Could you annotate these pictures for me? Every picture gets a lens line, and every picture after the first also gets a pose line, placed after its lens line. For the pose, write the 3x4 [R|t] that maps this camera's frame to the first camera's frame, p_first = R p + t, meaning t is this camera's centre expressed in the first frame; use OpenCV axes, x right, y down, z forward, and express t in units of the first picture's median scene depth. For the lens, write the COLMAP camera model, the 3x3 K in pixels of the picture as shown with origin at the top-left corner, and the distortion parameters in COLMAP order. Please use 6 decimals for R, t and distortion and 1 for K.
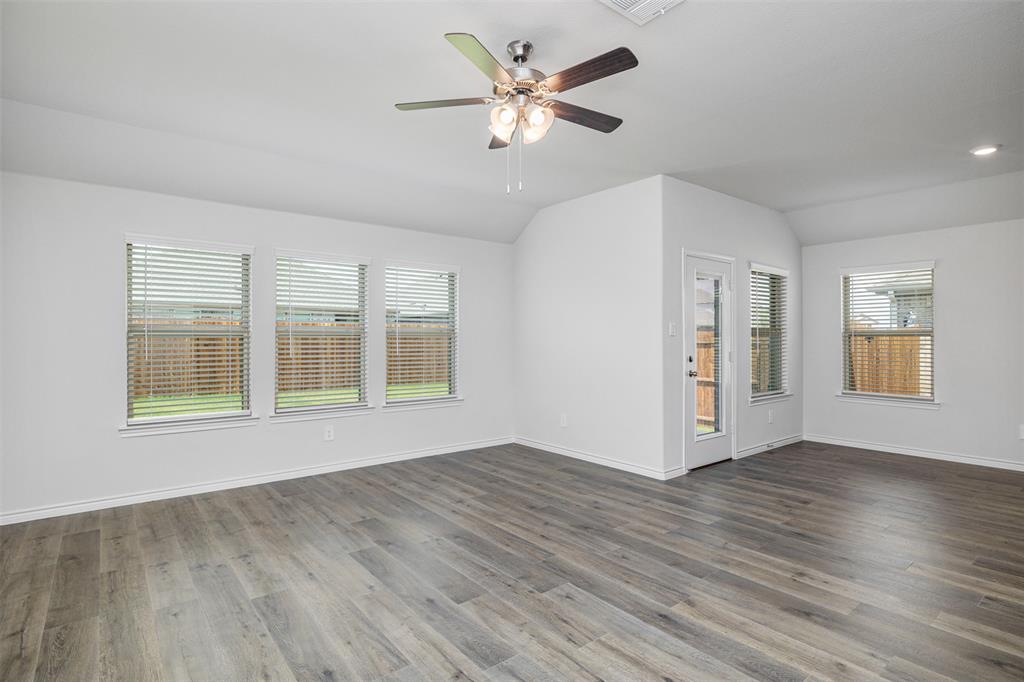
lens RADIAL K [[521.3, 0, 512.0], [0, 521.3, 333.0], [0, 0, 1]] dist [-0.005336, -0.001135]
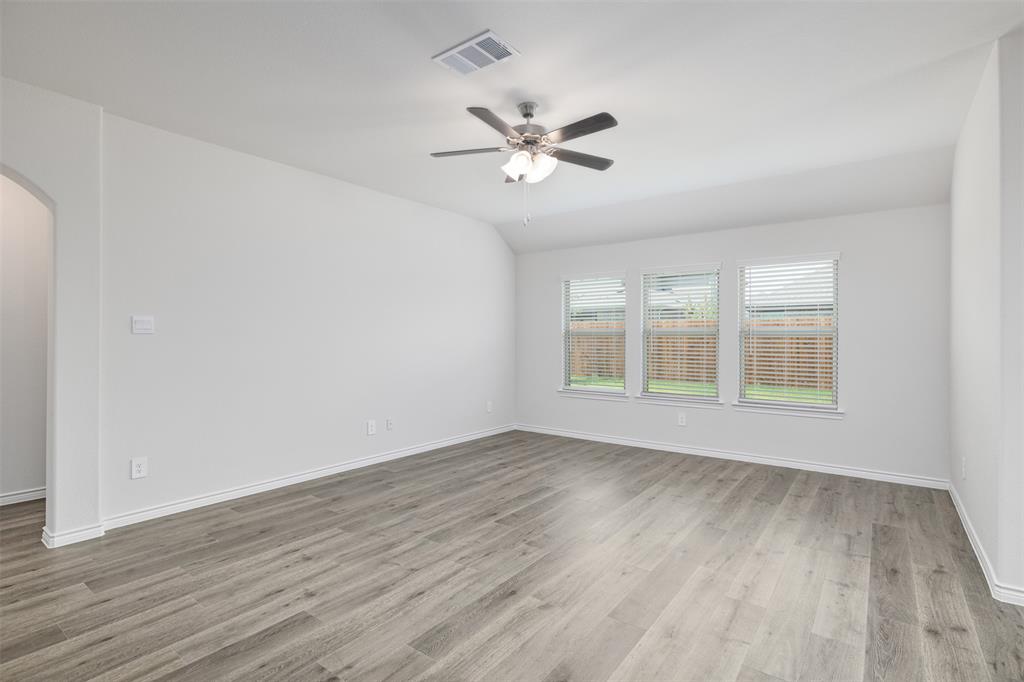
lens RADIAL K [[490.5, 0, 512.0], [0, 490.5, 341.0], [0, 0, 1]] dist [-0.001676, -0.000125]
pose [[0.252551, 0.011403, -0.967516, 0.723136], [0.007857, 0.999873, 0.013835, -0.001297], [0.967552, -0.011096, 0.252429, 0.416824]]
